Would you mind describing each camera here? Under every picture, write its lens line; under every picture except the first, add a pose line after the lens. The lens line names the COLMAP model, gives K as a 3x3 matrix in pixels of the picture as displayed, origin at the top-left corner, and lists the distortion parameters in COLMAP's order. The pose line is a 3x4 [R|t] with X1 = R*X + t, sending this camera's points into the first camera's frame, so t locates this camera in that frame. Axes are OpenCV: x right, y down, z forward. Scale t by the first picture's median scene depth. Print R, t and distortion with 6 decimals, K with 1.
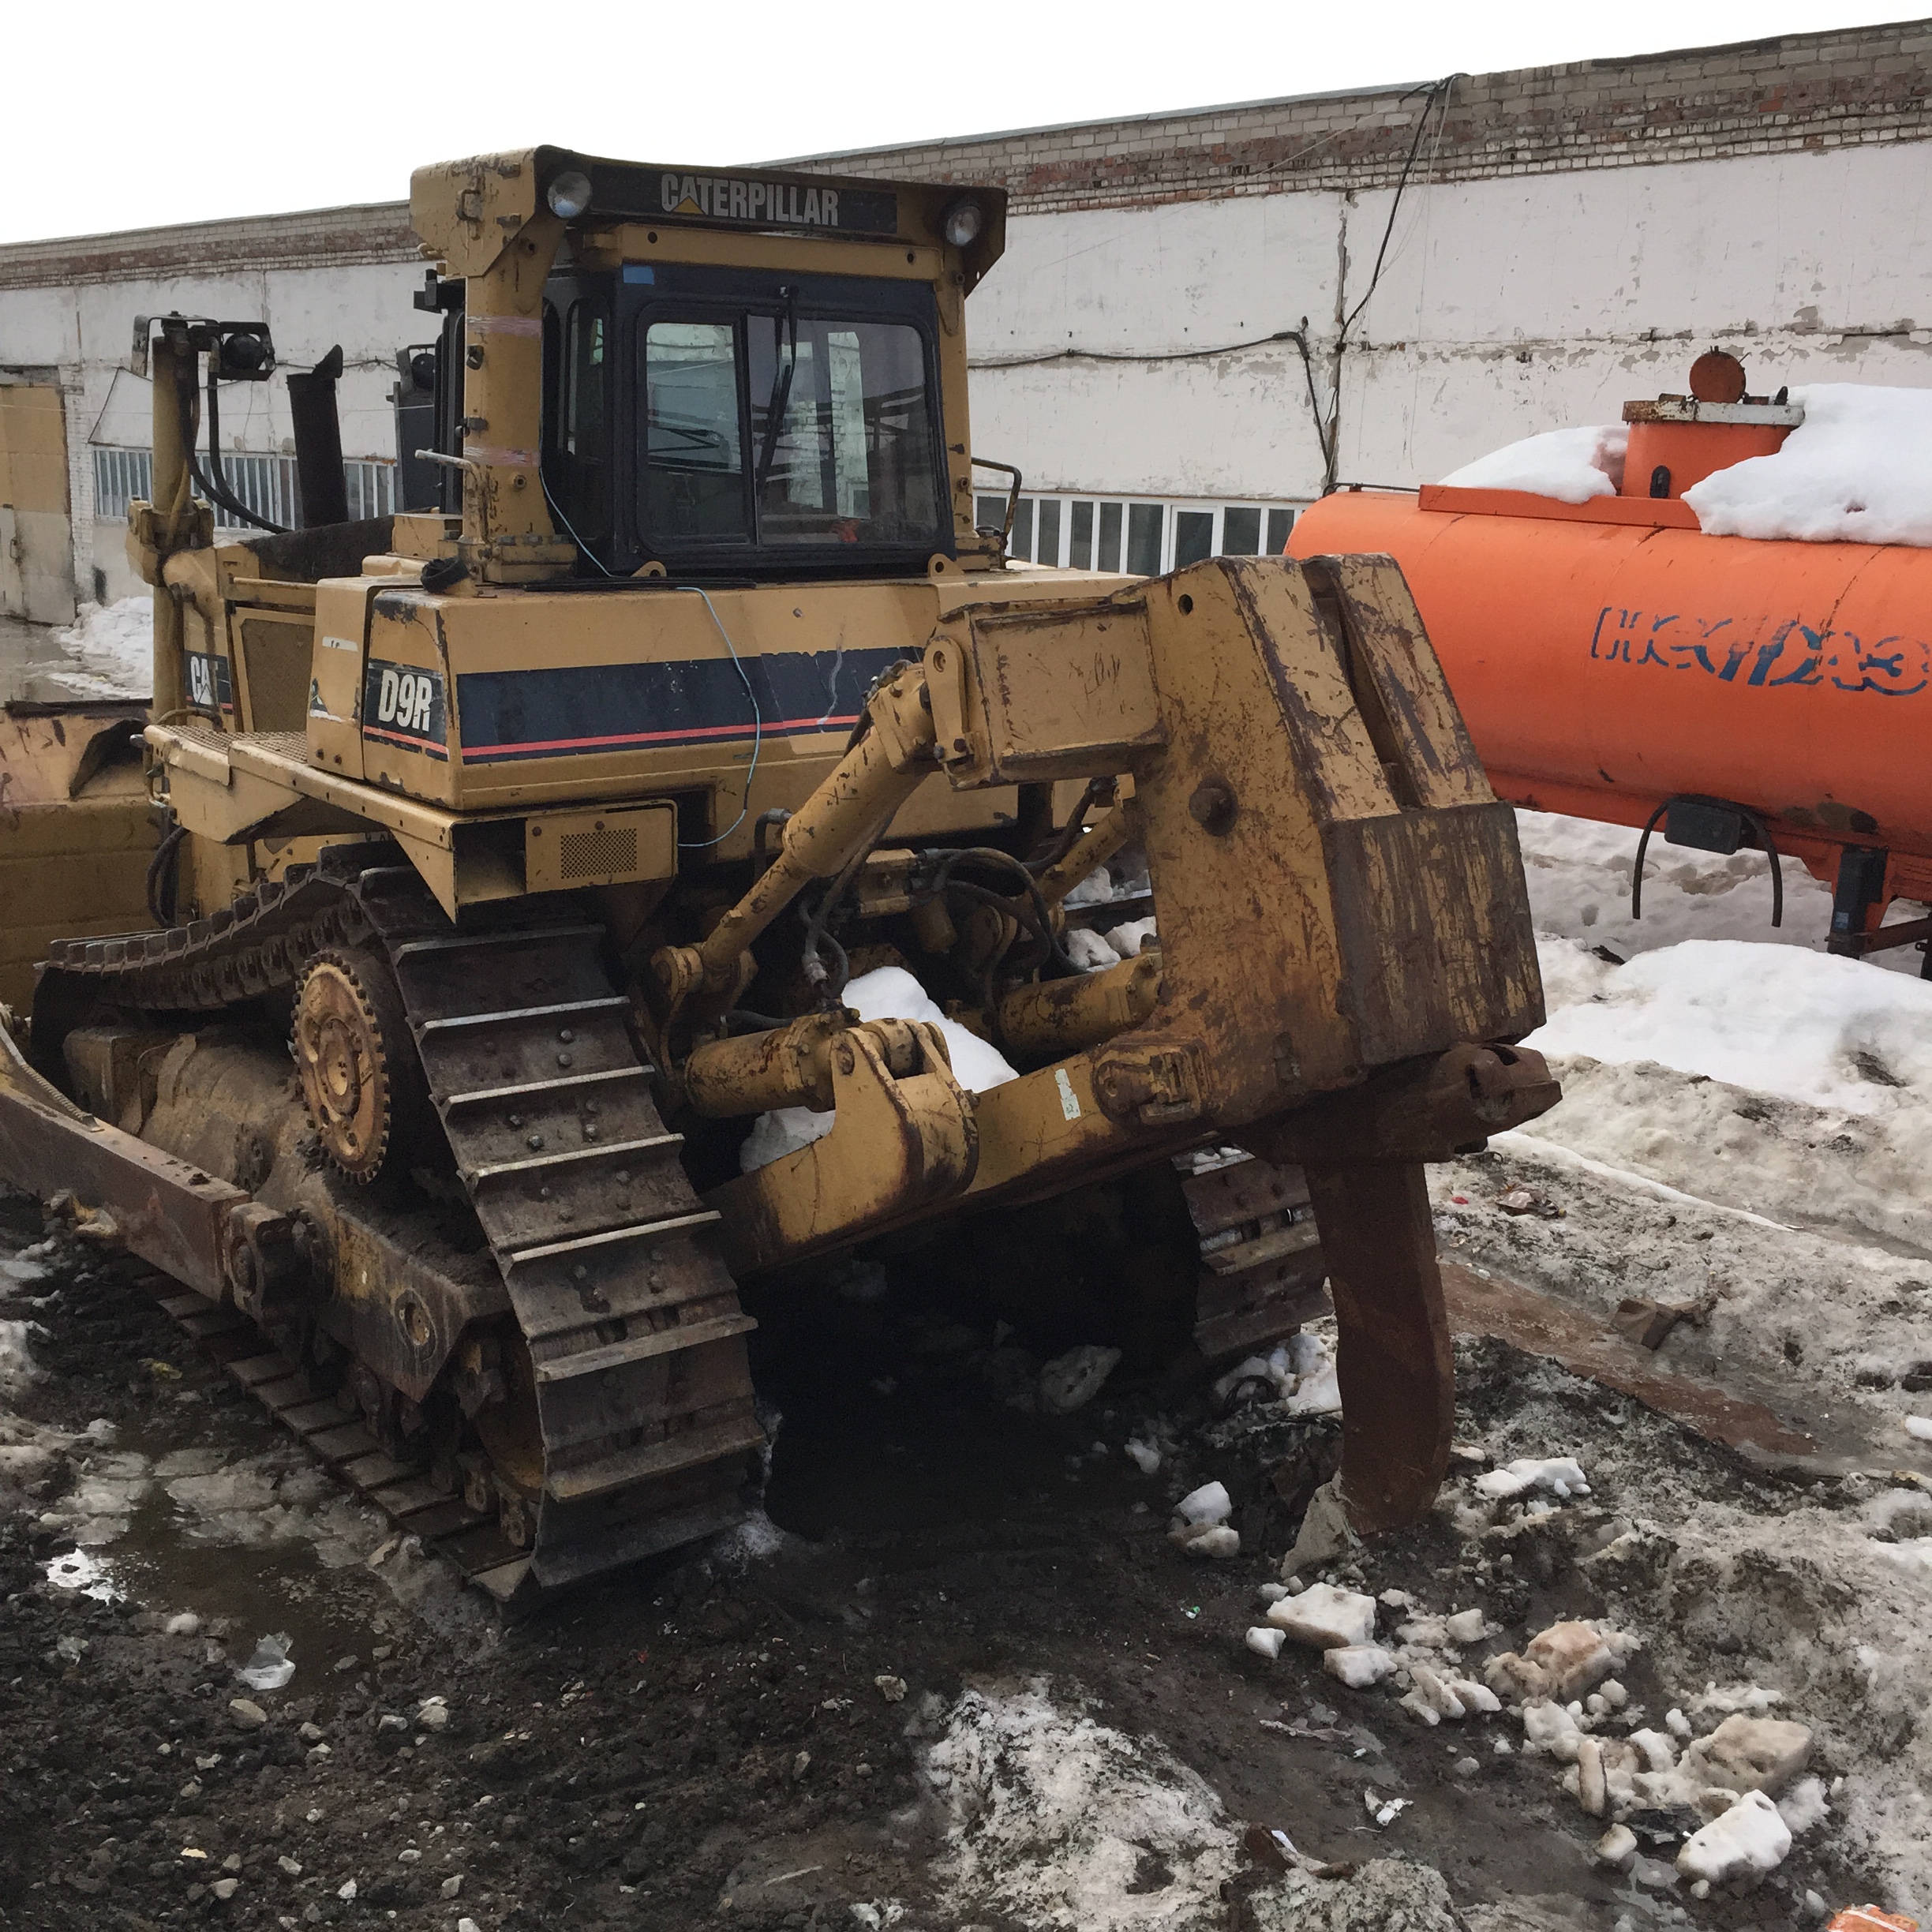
lens RADIAL K [[2171.2, 0, 974.2], [0, 2171.2, 974.7], [0, 0, 1]] dist [0.100472, -0.117756]
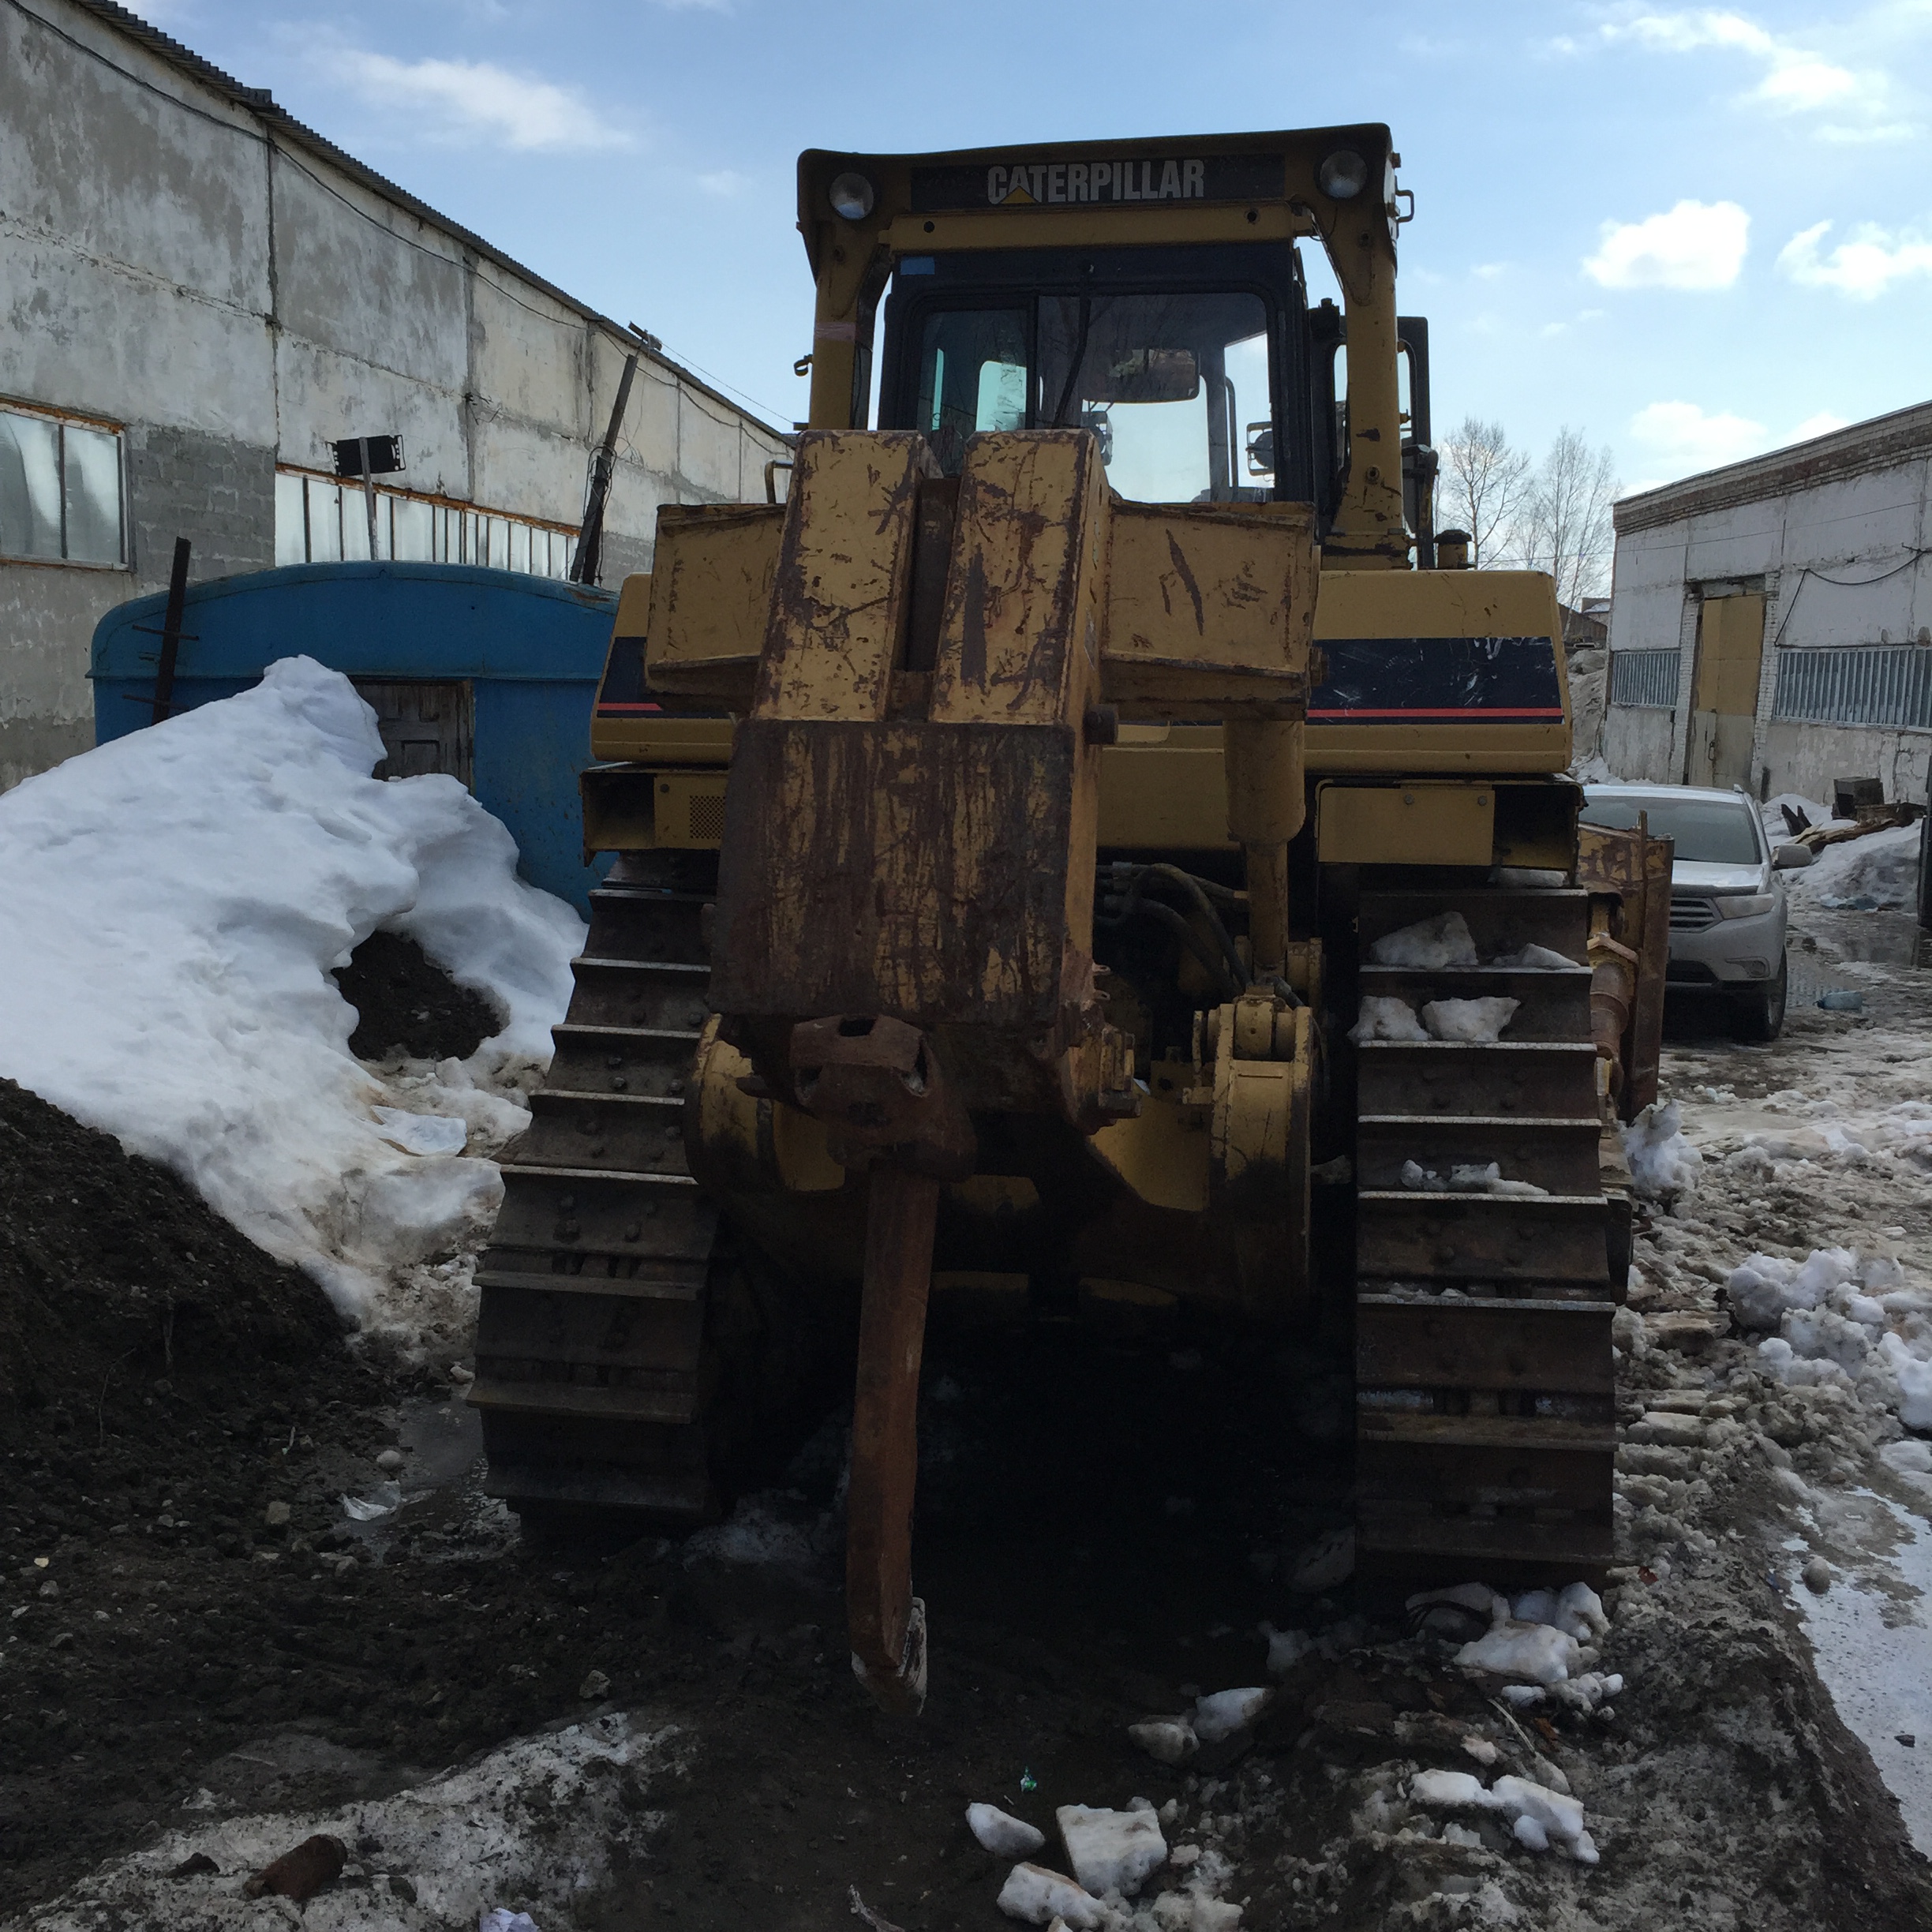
lens RADIAL K [[2191.8, 0, 976.4], [0, 2191.8, 966.5], [0, 0, 1]] dist [0.082271, -0.108251]
pose [[0.668815, 0.090174, -0.737940, 0.532686], [-0.173403, 0.984159, -0.036899, 0.024030], [0.722923, 0.152640, 0.673857, 0.324005]]
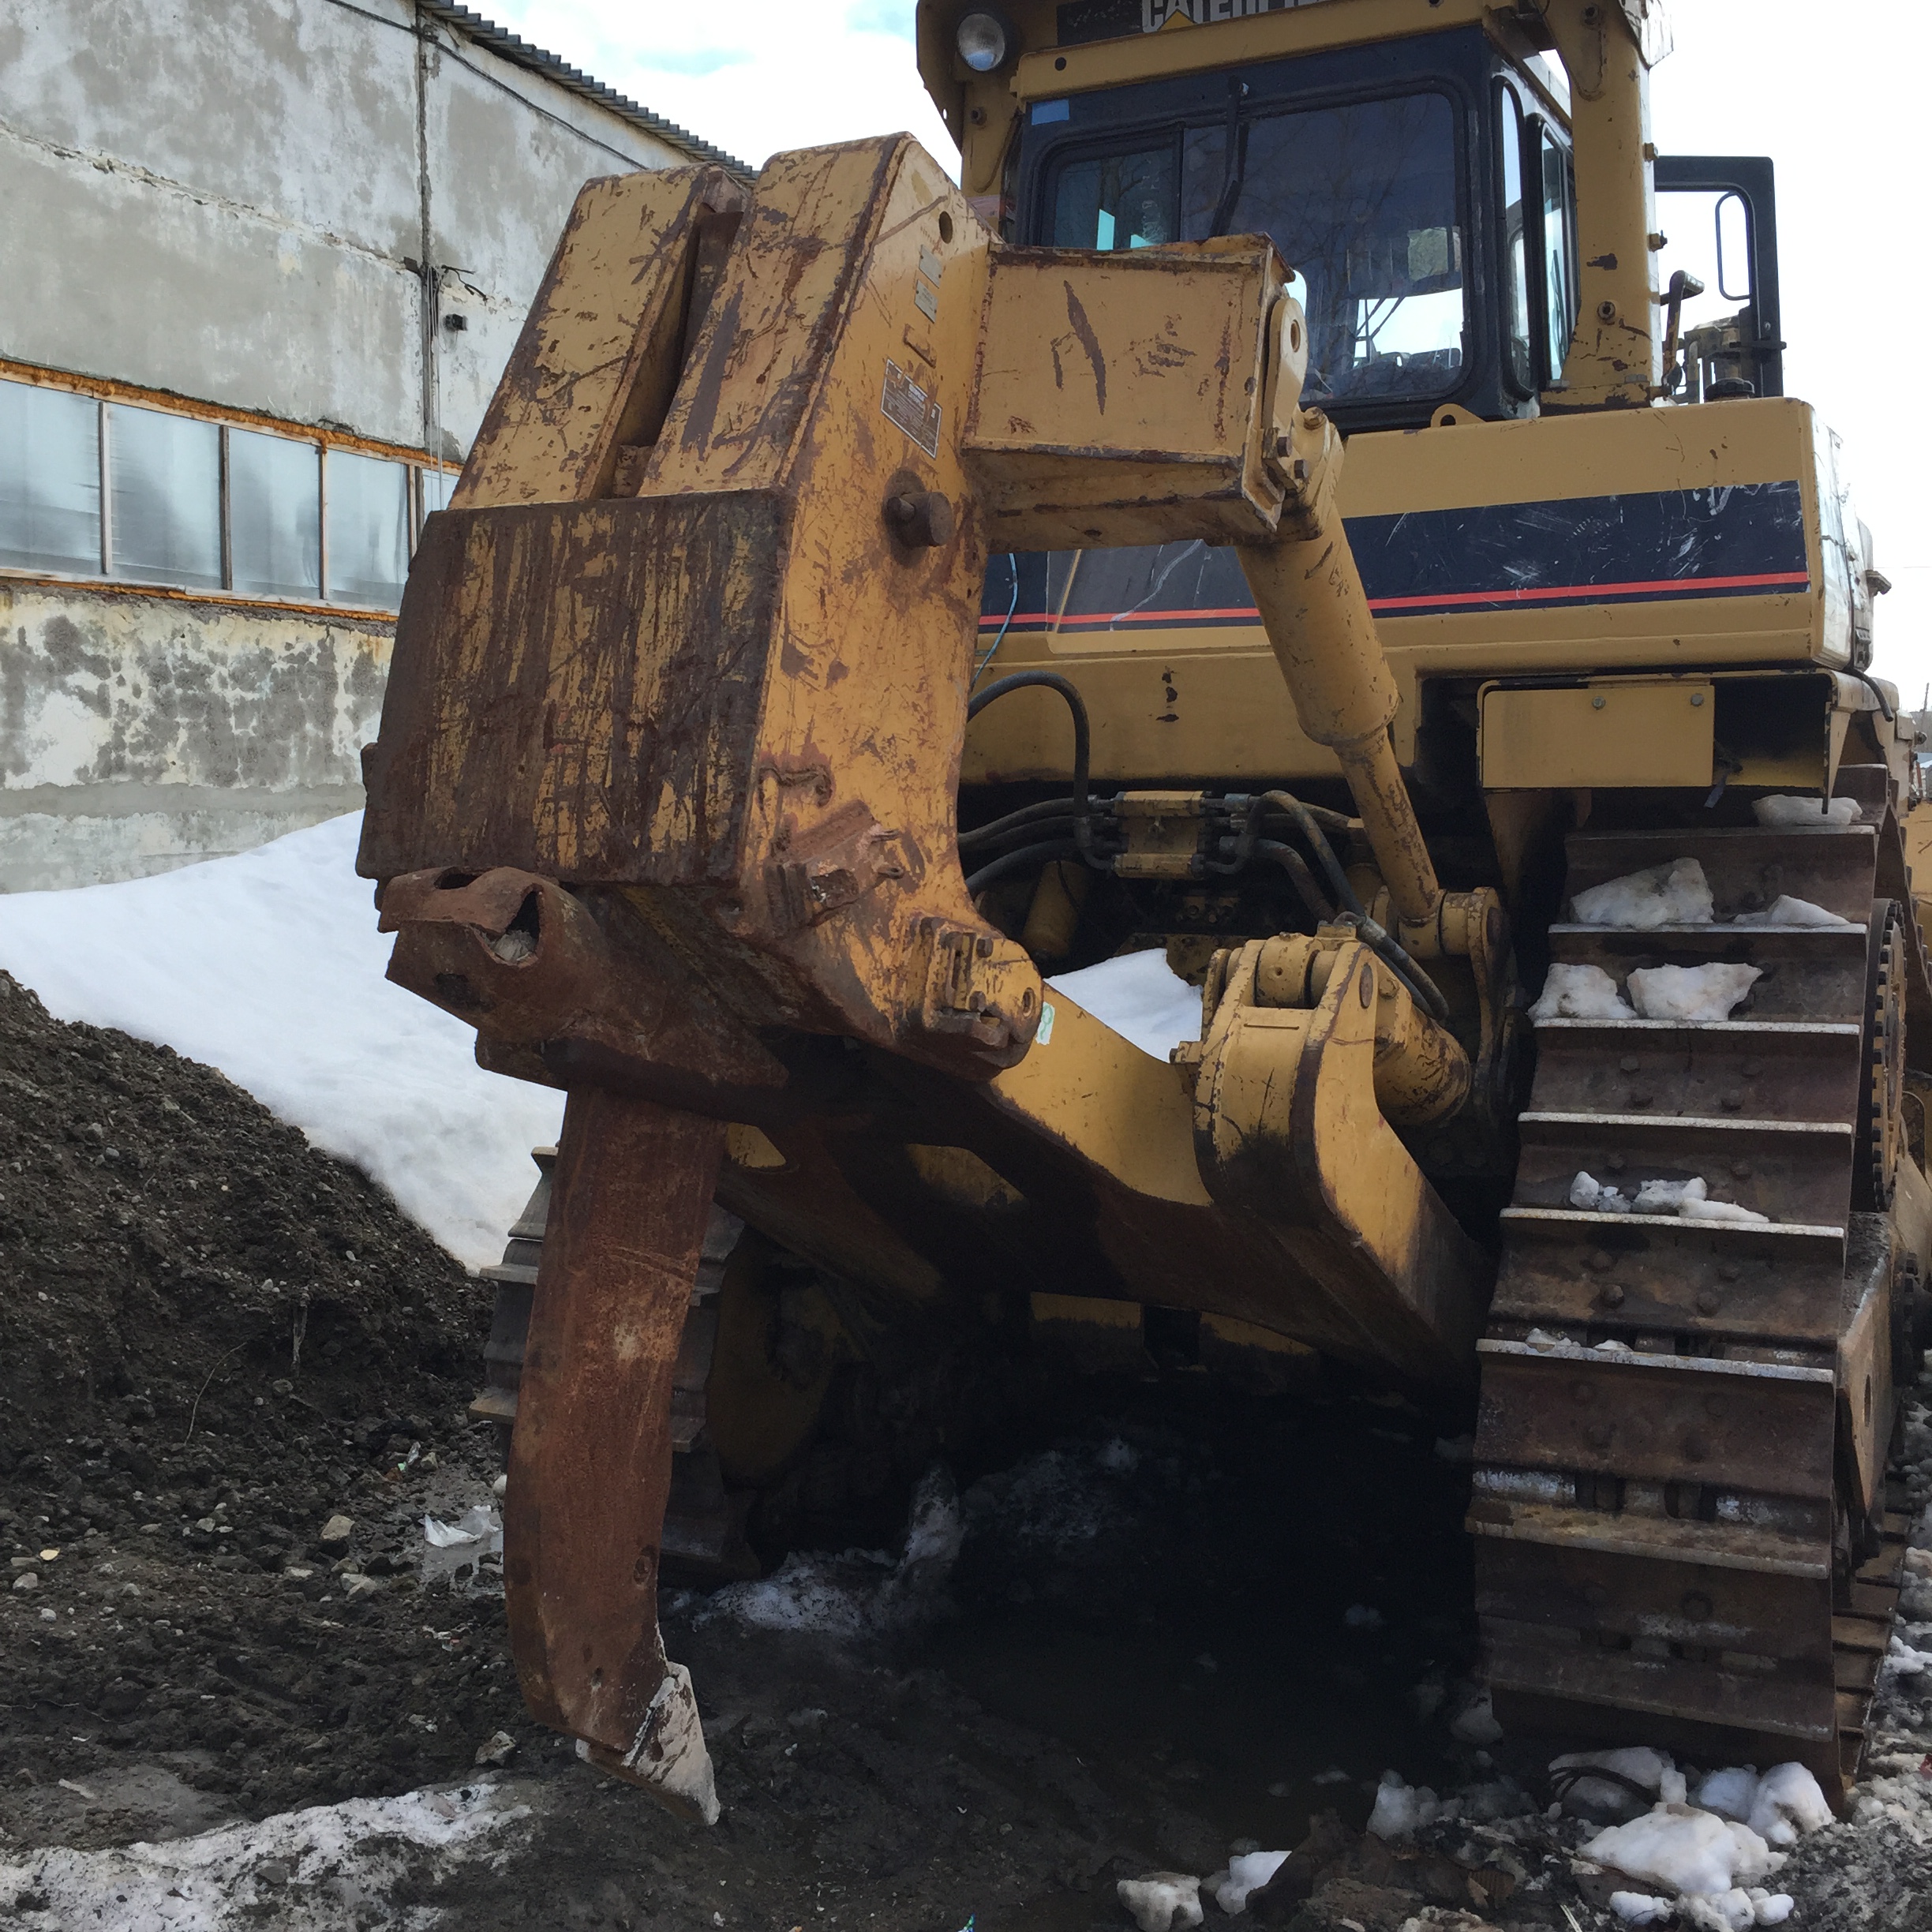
lens RADIAL K [[2197.2, 0, 968.8], [0, 2197.2, 969.3], [0, 0, 1]] dist [0.082302, -0.090533]
pose [[0.423157, 0.058281, -0.904180, 0.529103], [-0.198396, 0.979672, -0.029702, 0.033013], [0.884069, 0.191955, 0.426117, 0.557046]]
